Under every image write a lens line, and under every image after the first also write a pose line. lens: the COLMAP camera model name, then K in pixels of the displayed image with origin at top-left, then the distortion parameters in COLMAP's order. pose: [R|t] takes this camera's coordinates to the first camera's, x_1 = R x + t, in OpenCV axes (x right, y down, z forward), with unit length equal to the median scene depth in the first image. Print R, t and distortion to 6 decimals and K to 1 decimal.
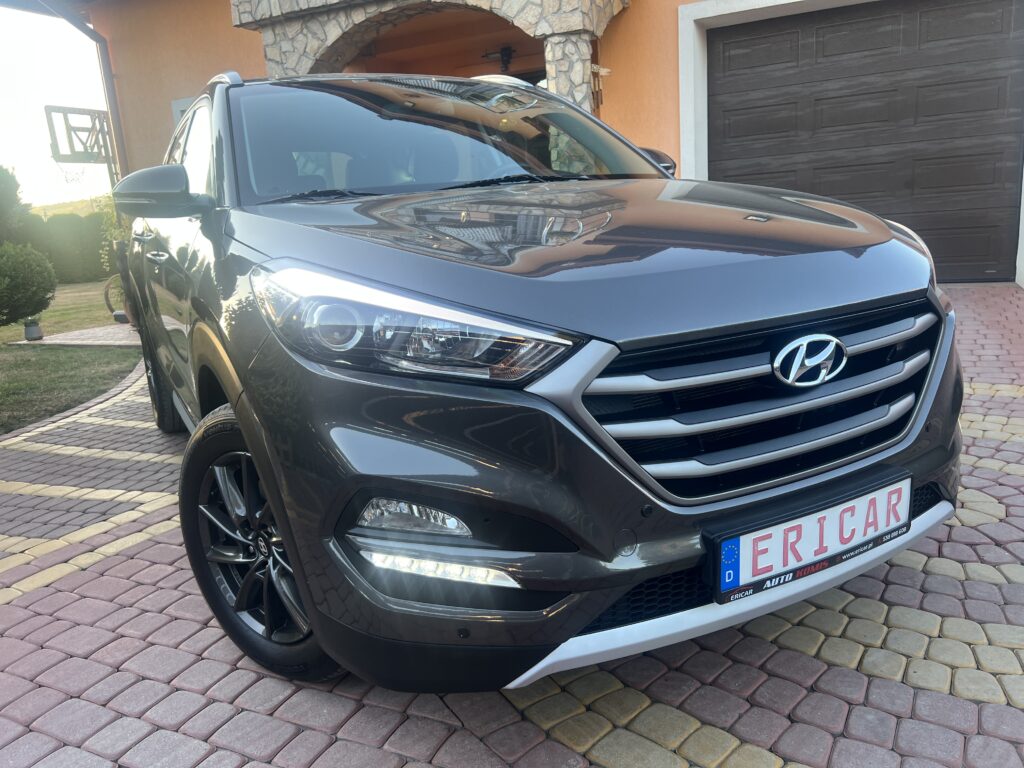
lens RADIAL K [[782.8, 0, 512.0], [0, 782.8, 384.0], [0, 0, 1]] dist [0.035126, -0.003967]
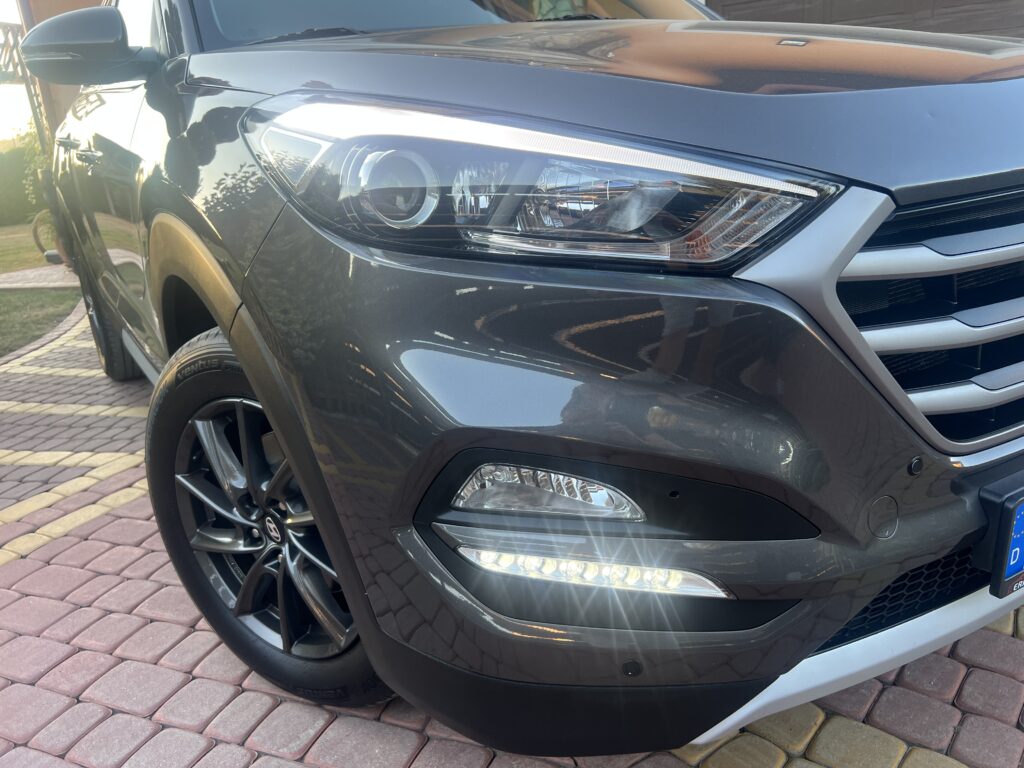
lens RADIAL K [[765.1, 0, 512.0], [0, 765.1, 384.0], [0, 0, 1]] dist [0.047405, -0.042240]
pose [[0.997297, -0.037222, 0.063342, -0.131728], [0.032162, 0.996346, 0.079116, 0.025270], [-0.066056, -0.076865, 0.994851, 0.284000]]
